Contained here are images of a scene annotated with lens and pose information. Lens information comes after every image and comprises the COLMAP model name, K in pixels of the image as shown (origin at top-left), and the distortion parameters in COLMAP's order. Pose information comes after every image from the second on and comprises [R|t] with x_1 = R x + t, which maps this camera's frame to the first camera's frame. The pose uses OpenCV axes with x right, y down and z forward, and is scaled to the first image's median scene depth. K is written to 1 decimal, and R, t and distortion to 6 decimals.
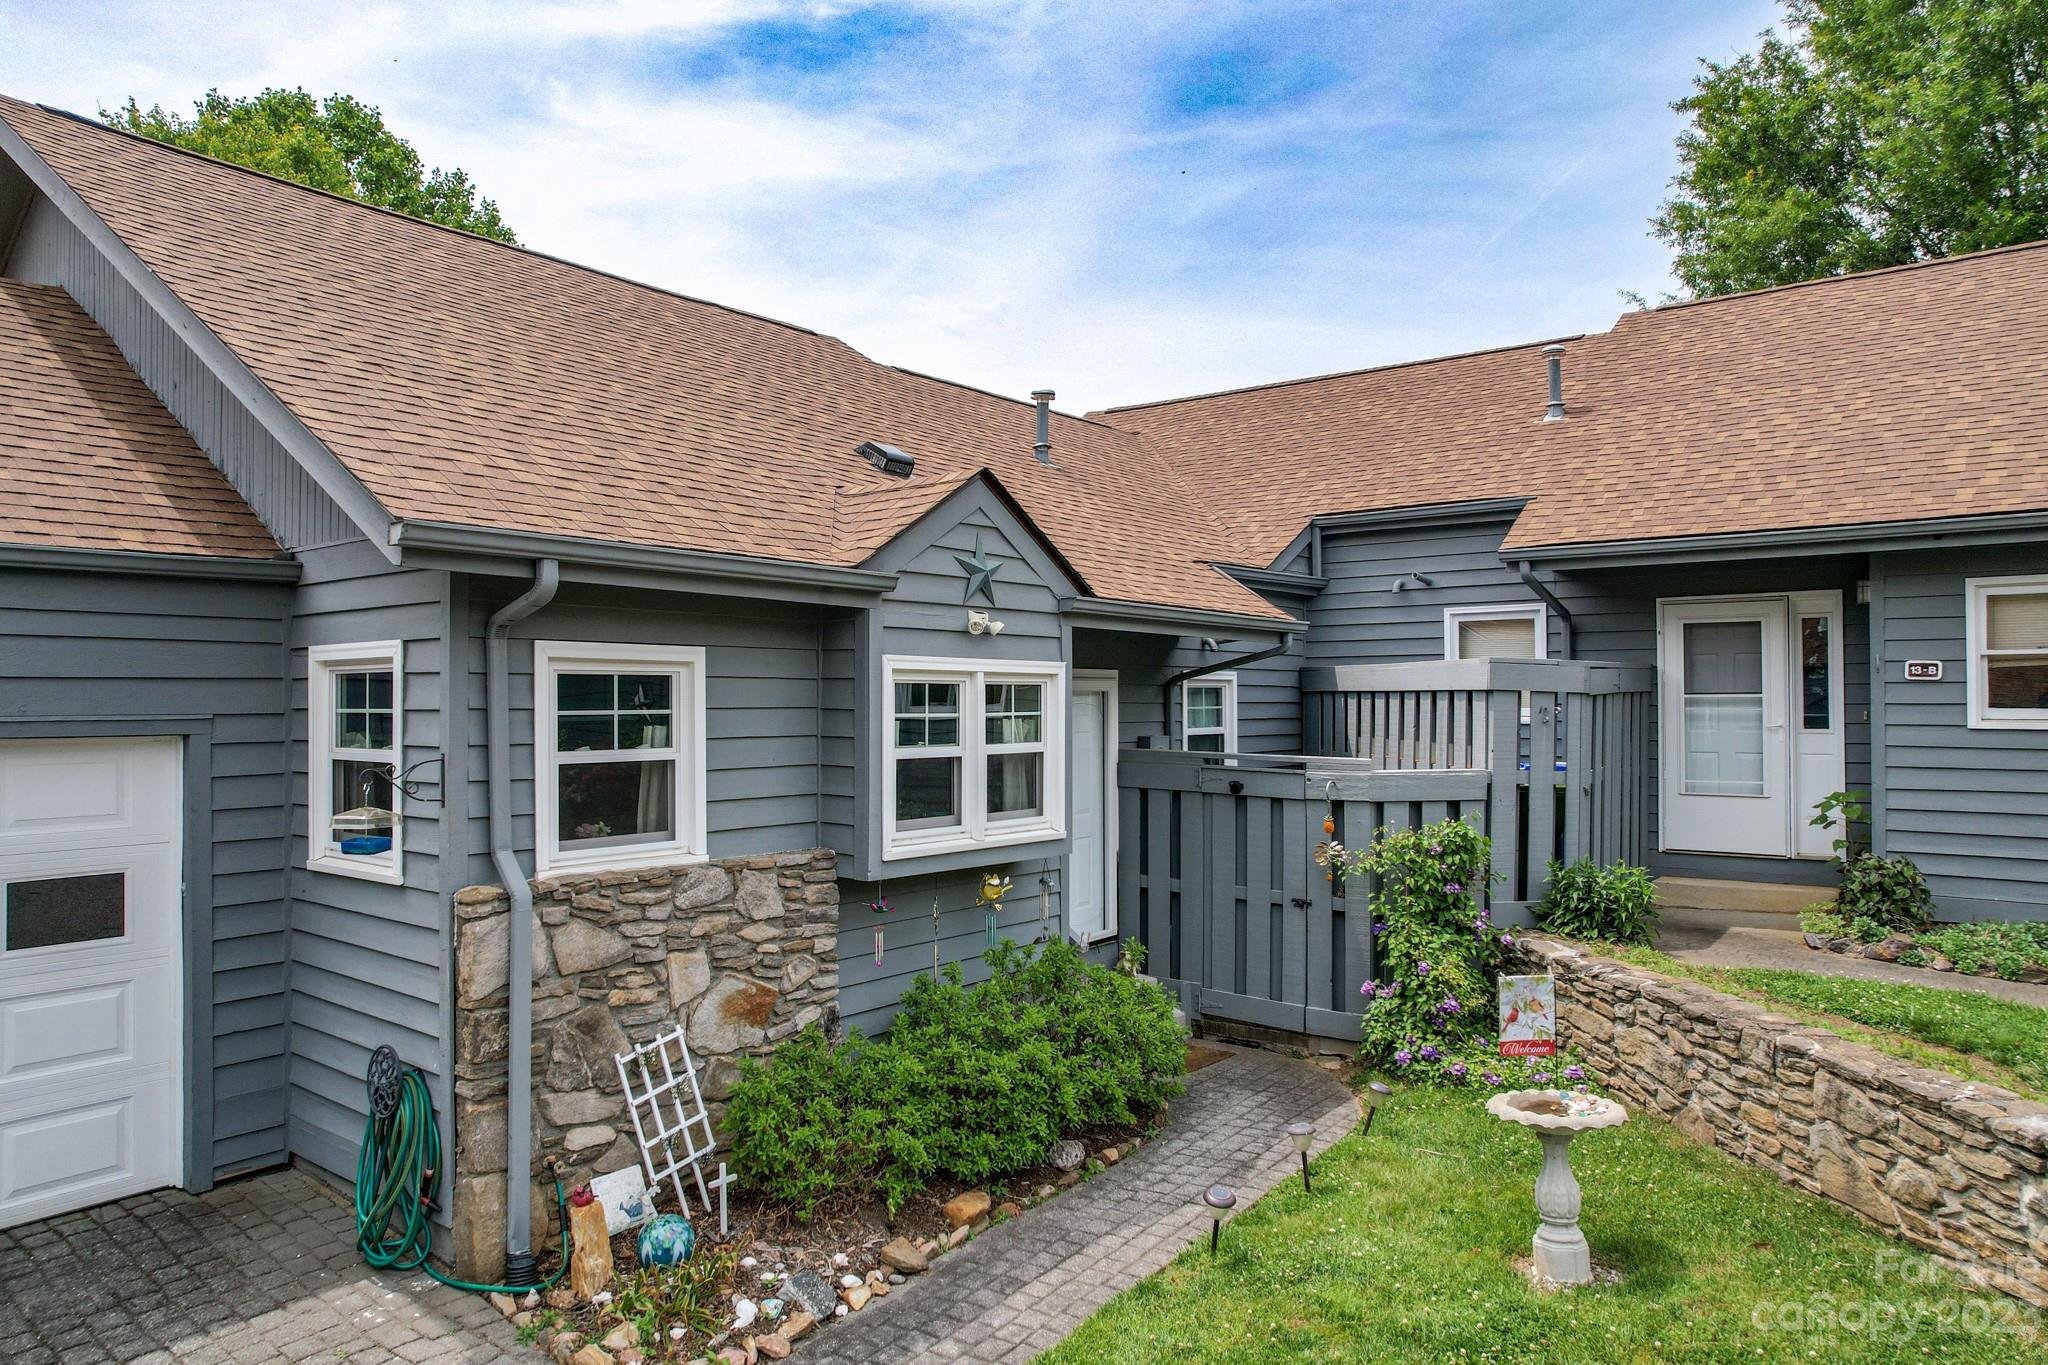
lens RADIAL K [[1305.3, 0, 1028.2], [0, 1305.3, 690.4], [0, 0, 1]] dist [-0.044969, 0.003513]
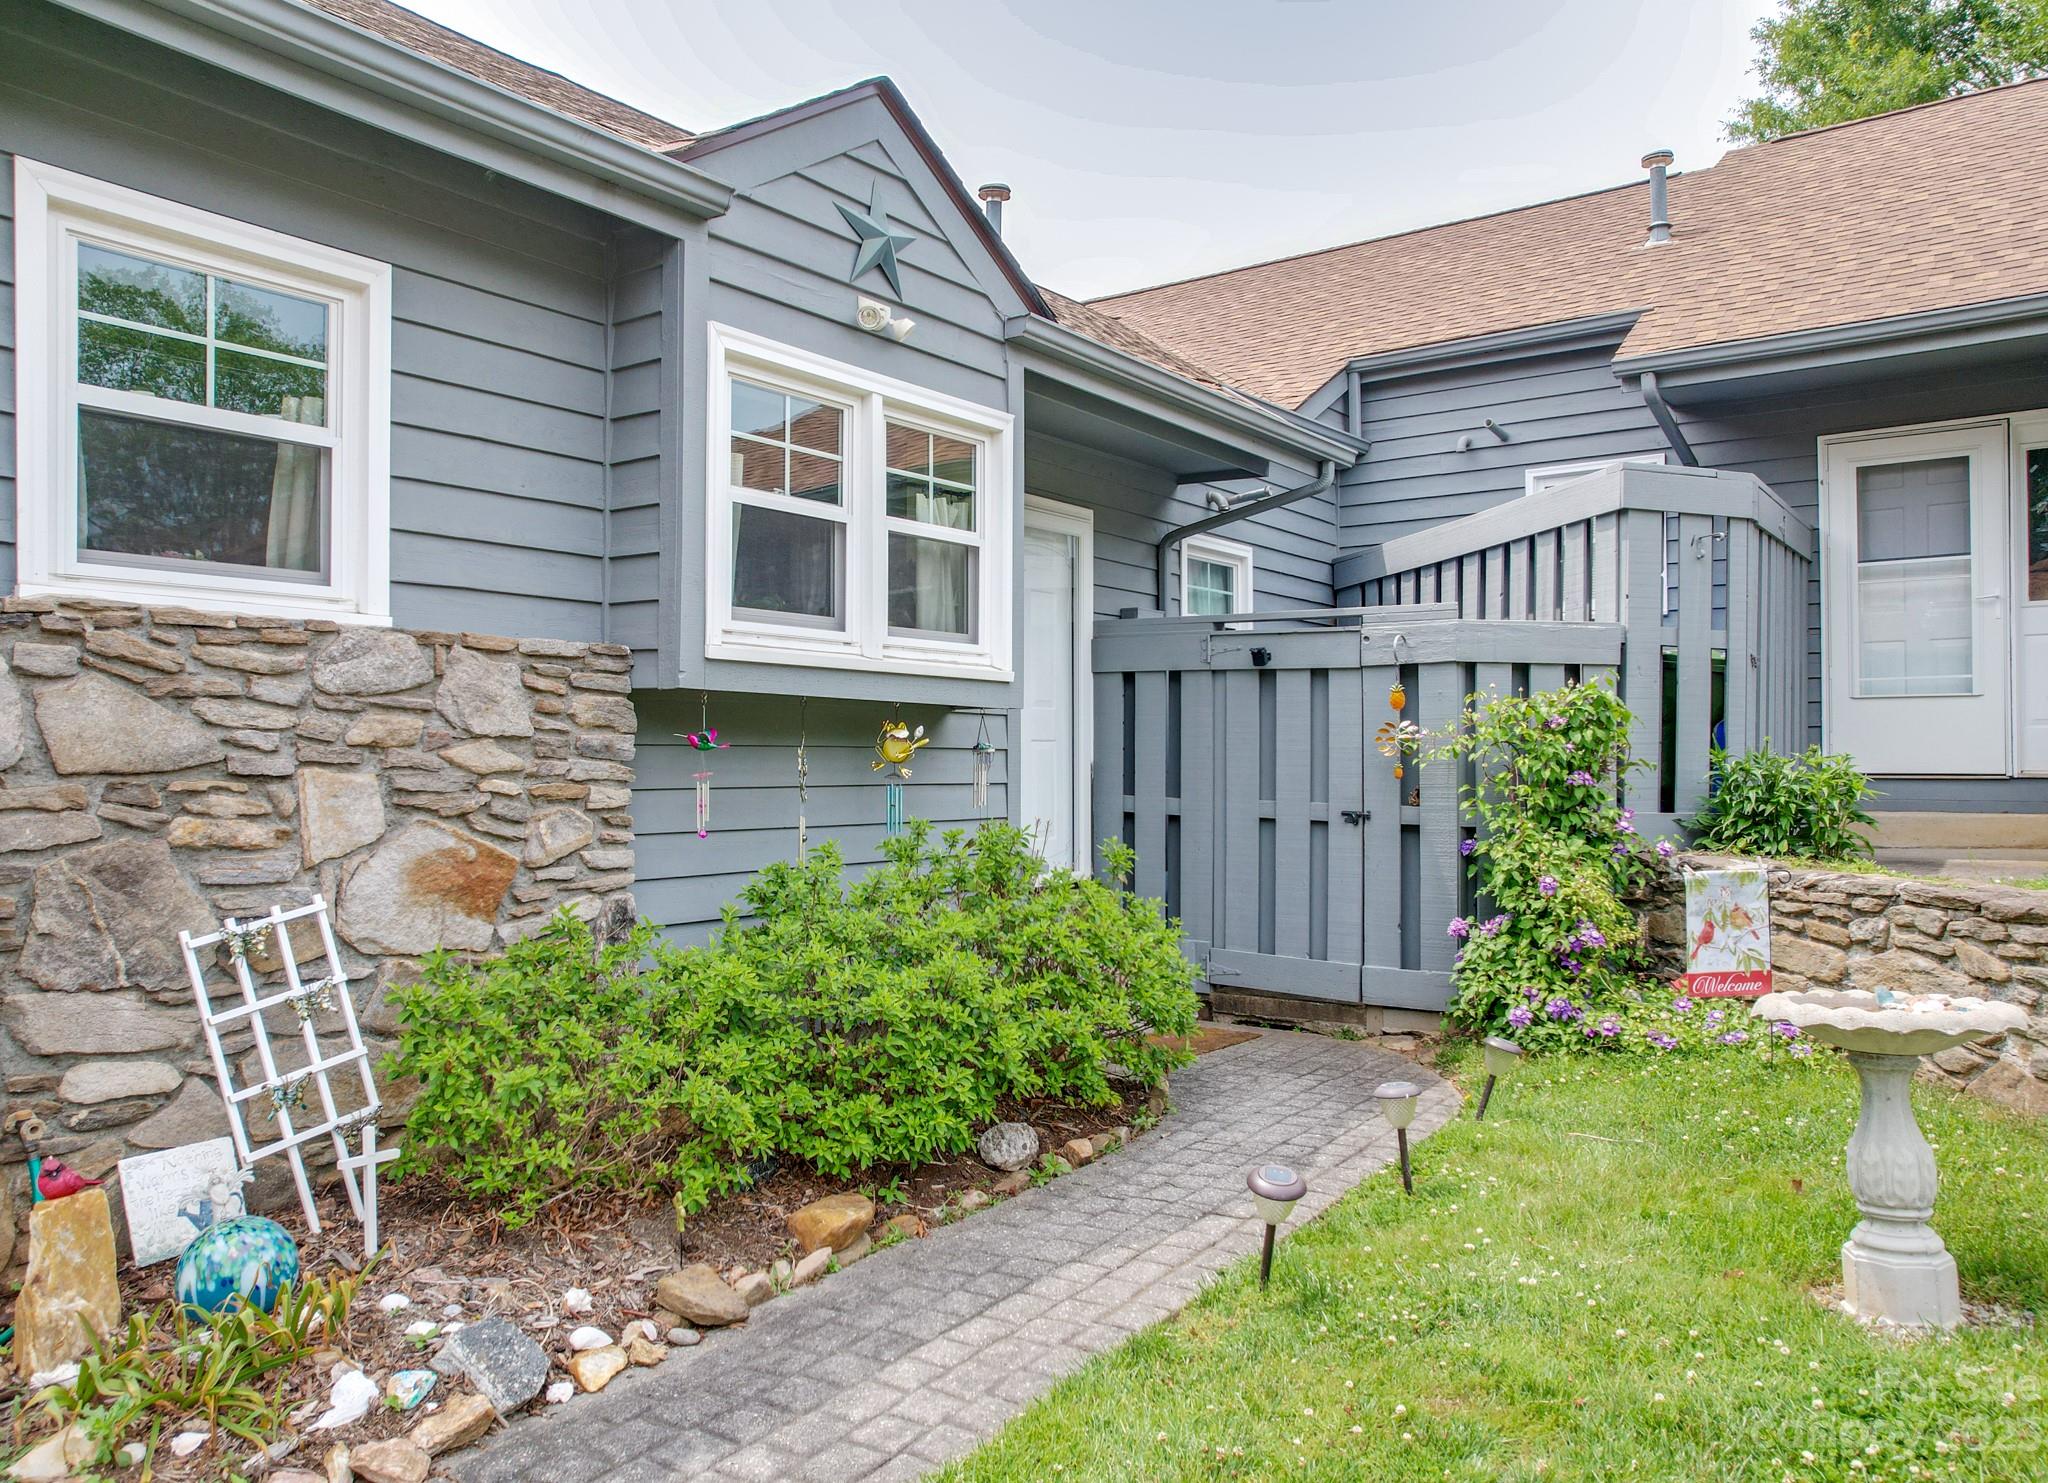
lens RADIAL K [[1427.8, 0, 1043.1], [0, 1427.8, 739.9], [0, 0, 1]] dist [-0.055871, 0.042621]
pose [[0.999436, 0.001690, 0.033538, 0.023586], [-0.001580, 0.999993, -0.003311, 0.172220], [-0.033543, 0.003256, 0.999432, 0.335127]]
